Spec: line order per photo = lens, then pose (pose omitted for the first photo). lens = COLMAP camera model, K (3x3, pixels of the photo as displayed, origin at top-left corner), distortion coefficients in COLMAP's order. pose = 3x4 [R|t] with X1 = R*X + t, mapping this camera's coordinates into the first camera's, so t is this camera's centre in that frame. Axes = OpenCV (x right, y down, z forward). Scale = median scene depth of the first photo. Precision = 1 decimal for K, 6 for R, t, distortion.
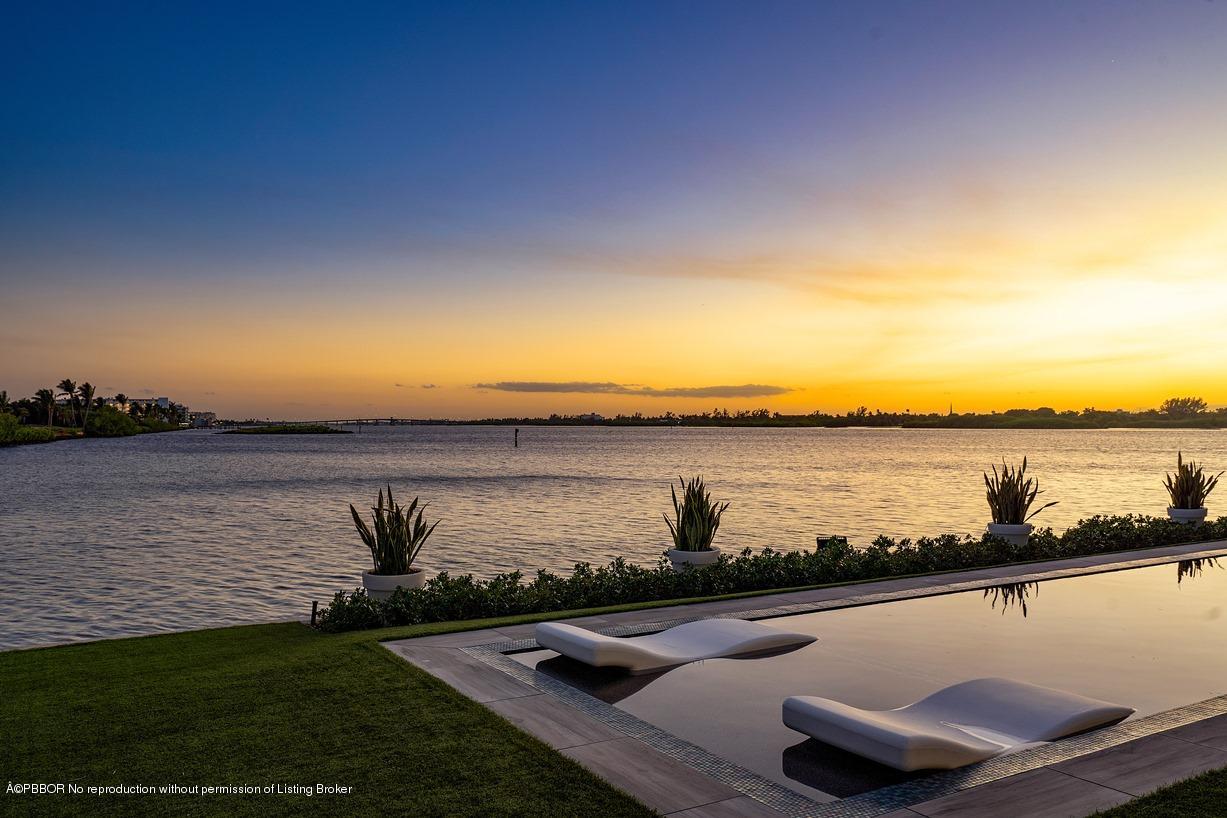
lens RADIAL K [[983.0, 0, 615.8], [0, 983.0, 433.6], [0, 0, 1]] dist [0.030797, -0.003078]
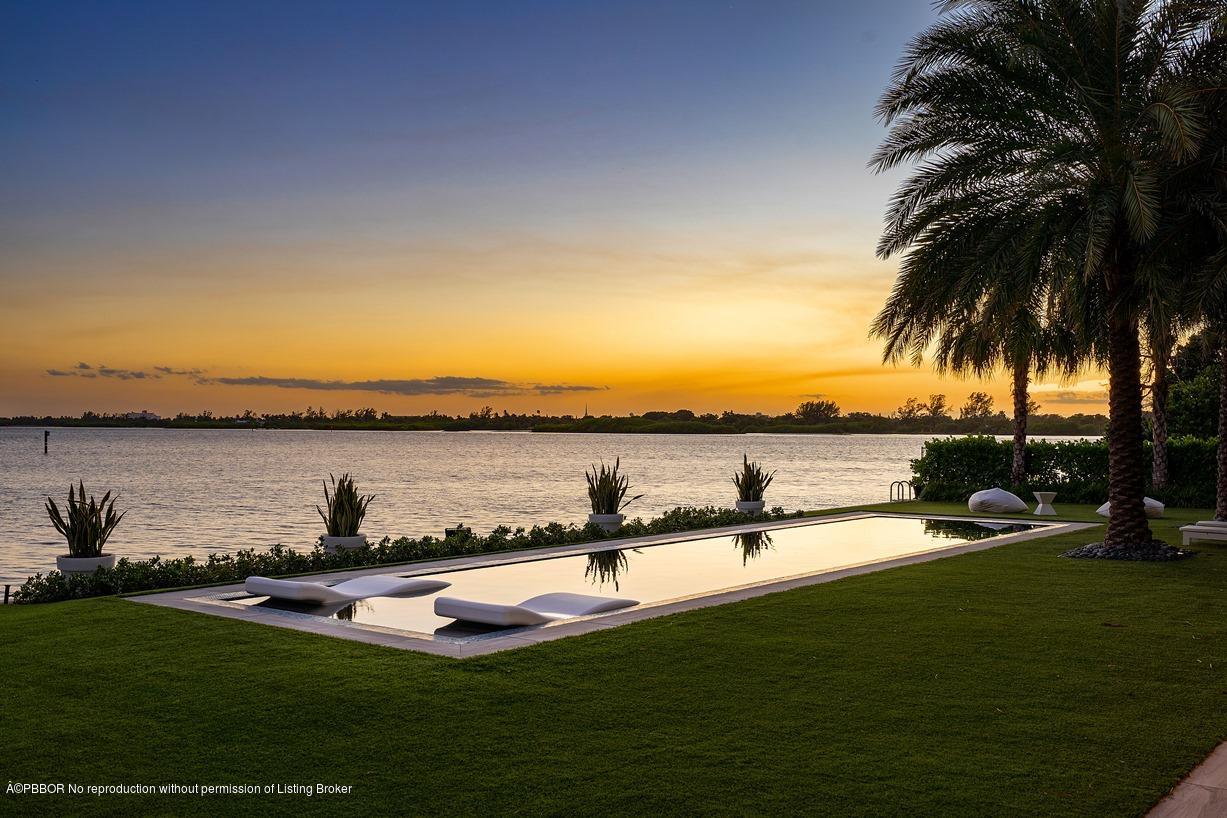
lens RADIAL K [[1223.2, 0, 613.5], [0, 1223.2, 409.0], [0, 0, 1]] dist [-0.001077, 0.002612]
pose [[0.939985, 0.010630, 0.341050, -0.090646], [-0.002410, 0.999697, -0.024516, 0.001690], [-0.341207, 0.022222, 0.939726, -0.372564]]
